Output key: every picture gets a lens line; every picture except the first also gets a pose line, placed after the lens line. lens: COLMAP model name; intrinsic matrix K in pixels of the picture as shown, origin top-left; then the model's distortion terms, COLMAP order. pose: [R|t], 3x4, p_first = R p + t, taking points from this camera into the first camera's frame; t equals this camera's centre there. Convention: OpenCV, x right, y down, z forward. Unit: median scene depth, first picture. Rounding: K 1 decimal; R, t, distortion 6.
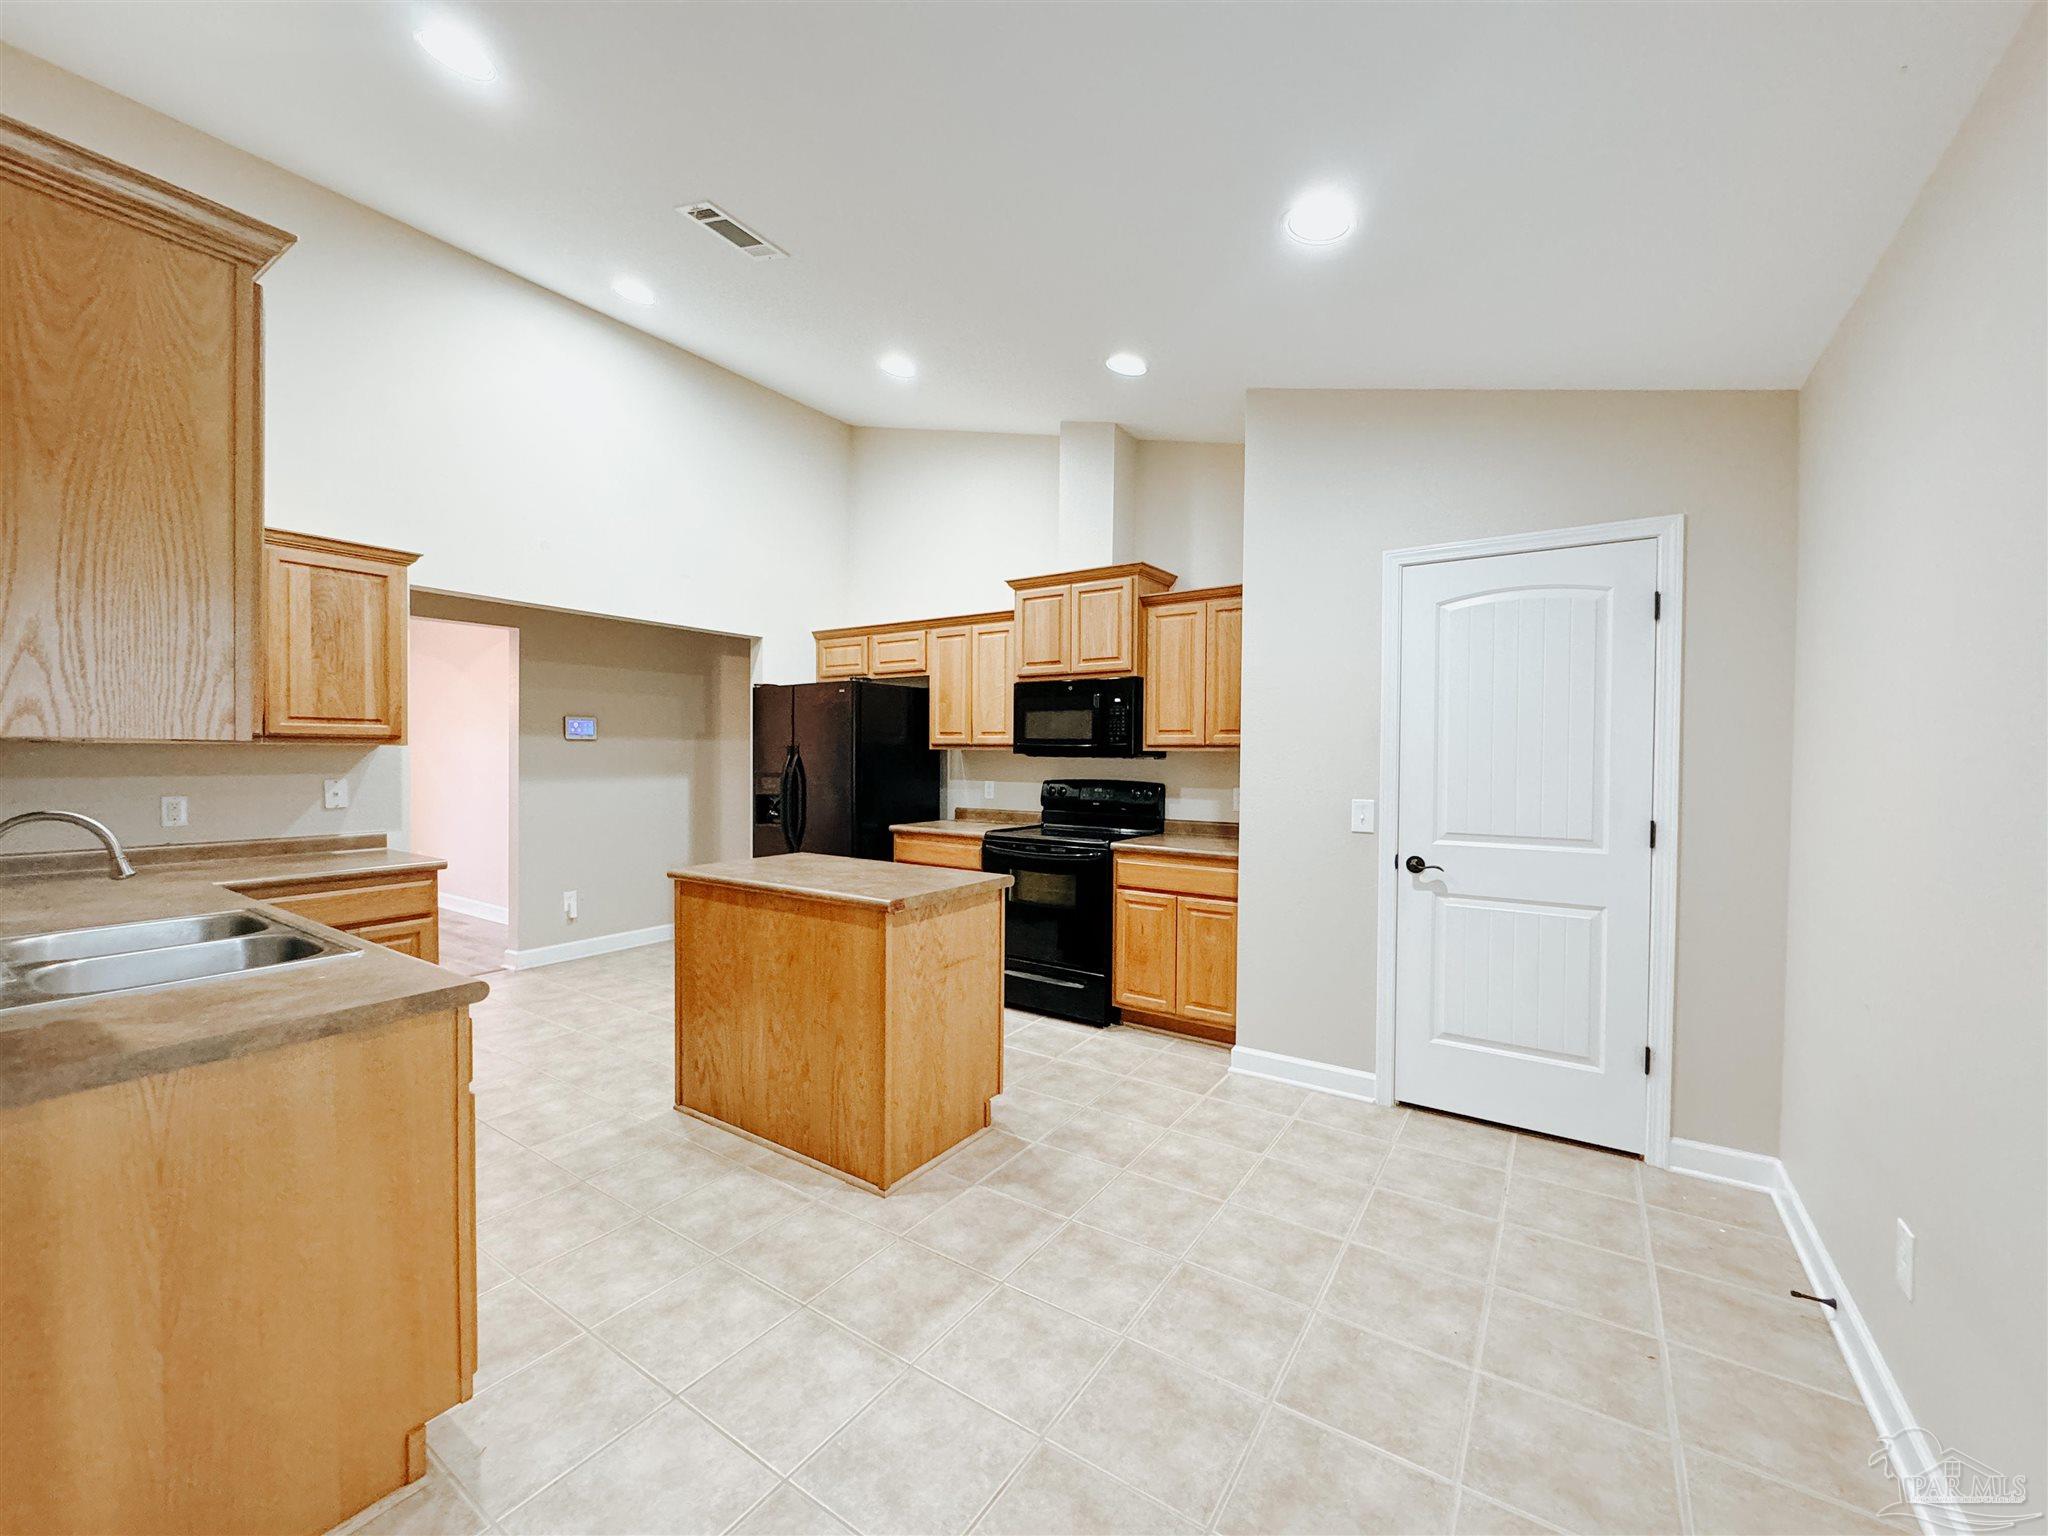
lens RADIAL K [[819.9, 0, 1024.0], [0, 819.9, 768.0], [0, 0, 1]] dist [-0.001735, -0.000046]
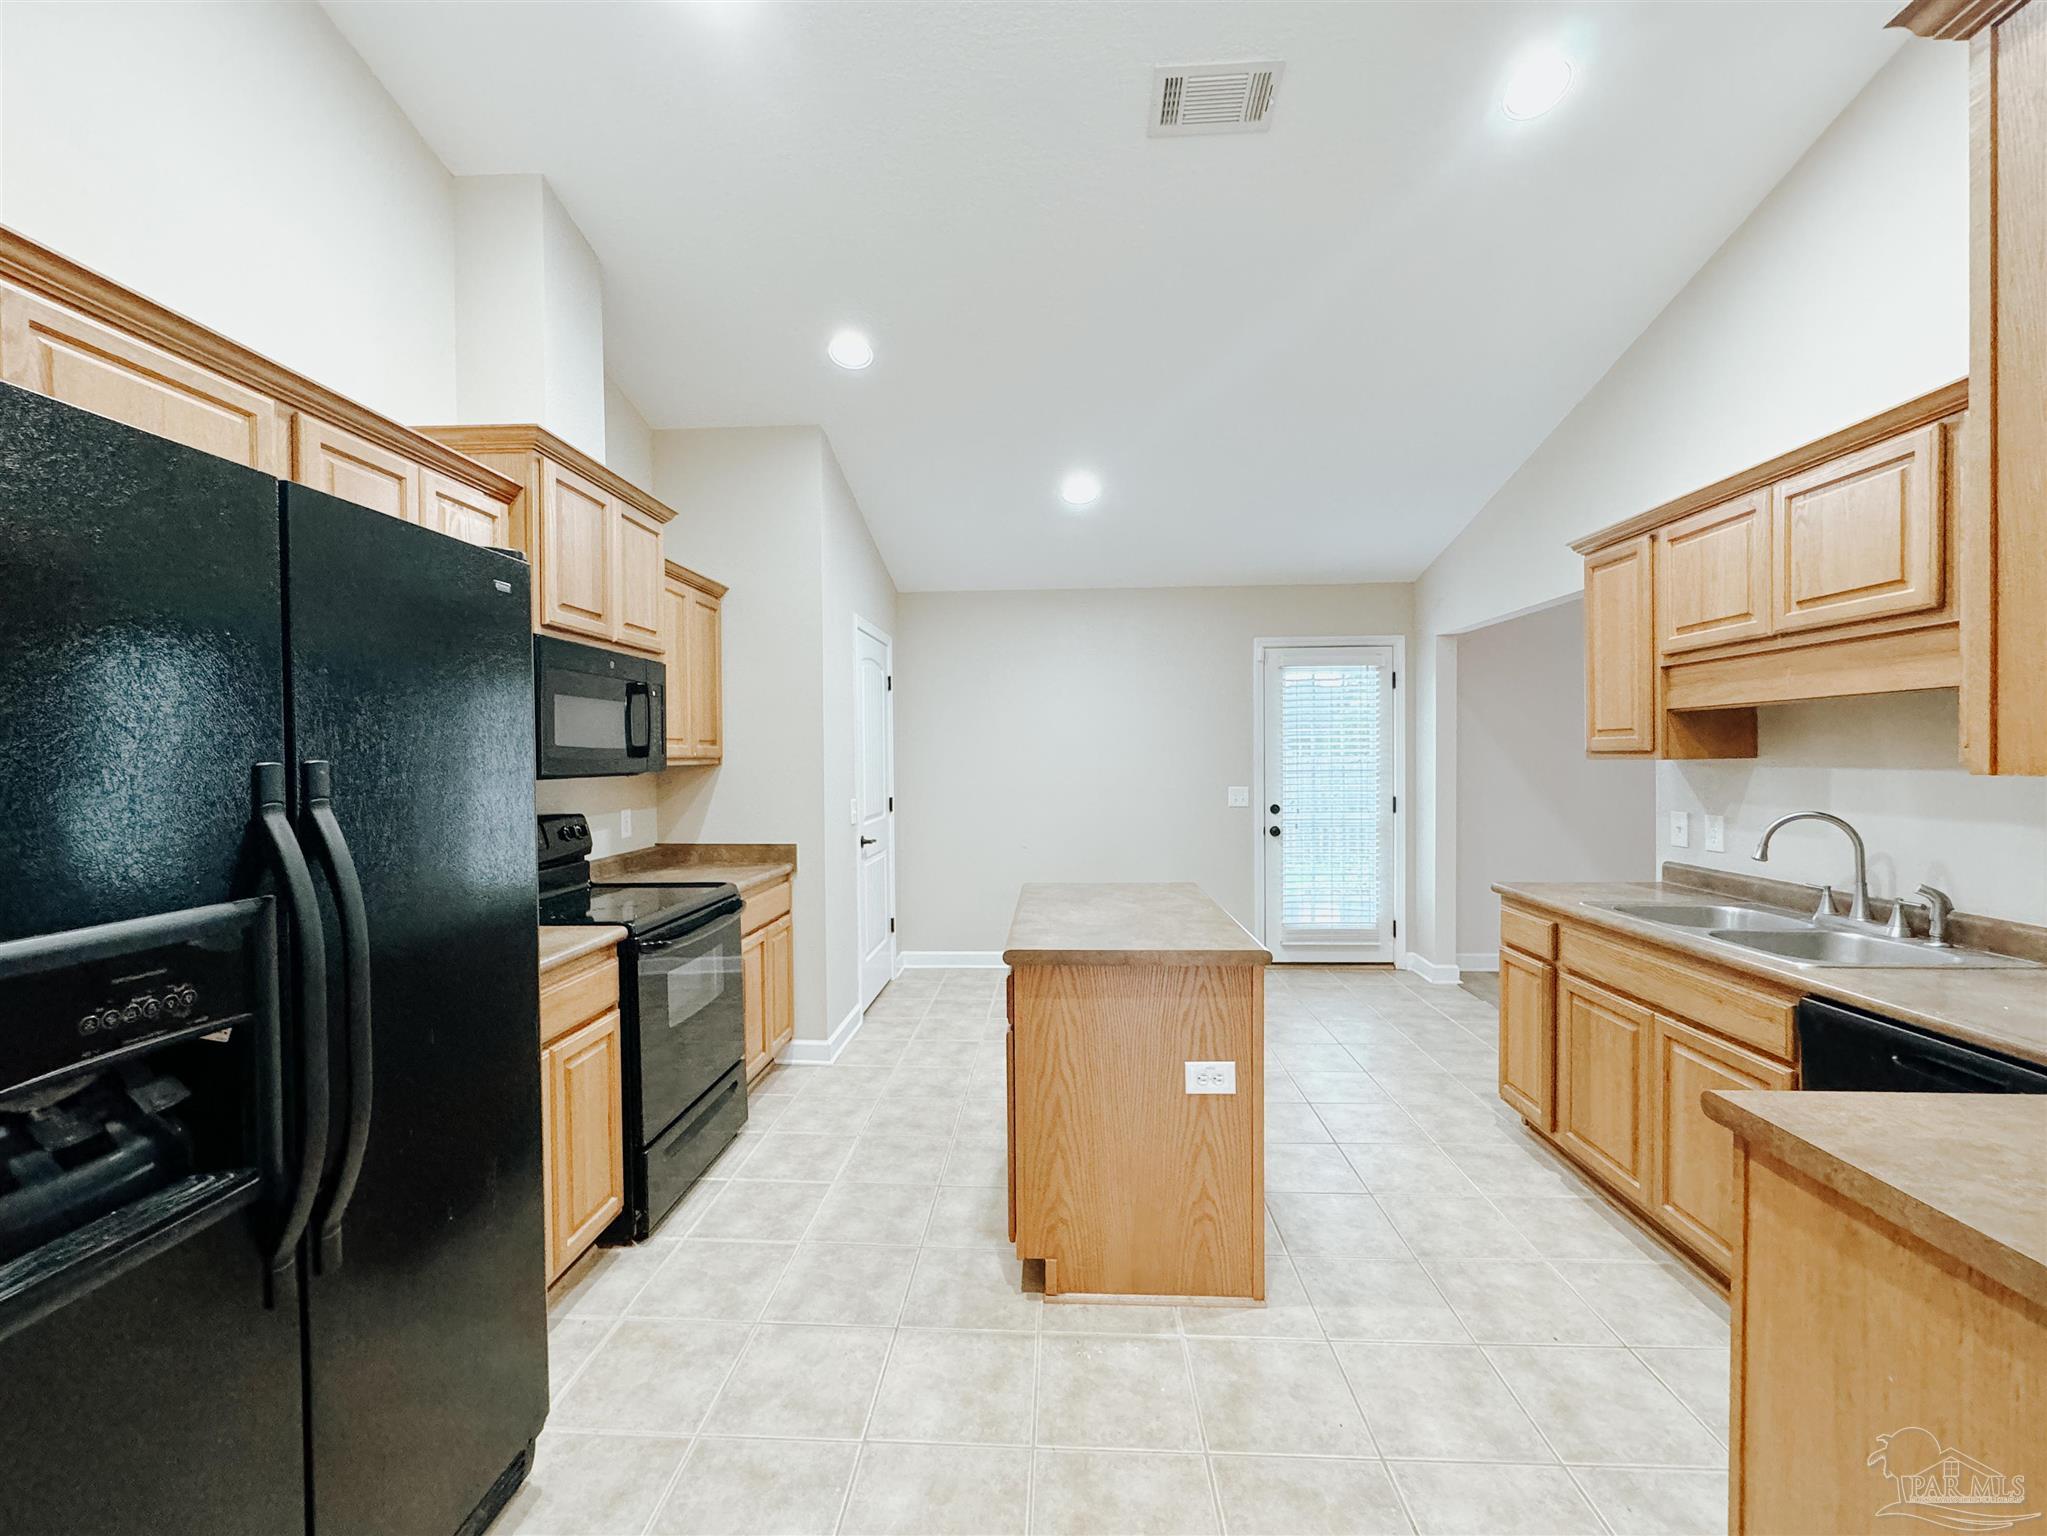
lens RADIAL K [[819.5, 0, 1023.5], [0, 819.5, 768.0], [0, 0, 1]] dist [-0.001735, -0.000046]
pose [[-0.507467, -0.016697, 0.861510, -0.956563], [0.016904, 0.999427, 0.029328, -0.052383], [-0.861506, 0.029446, -0.506893, 1.596332]]
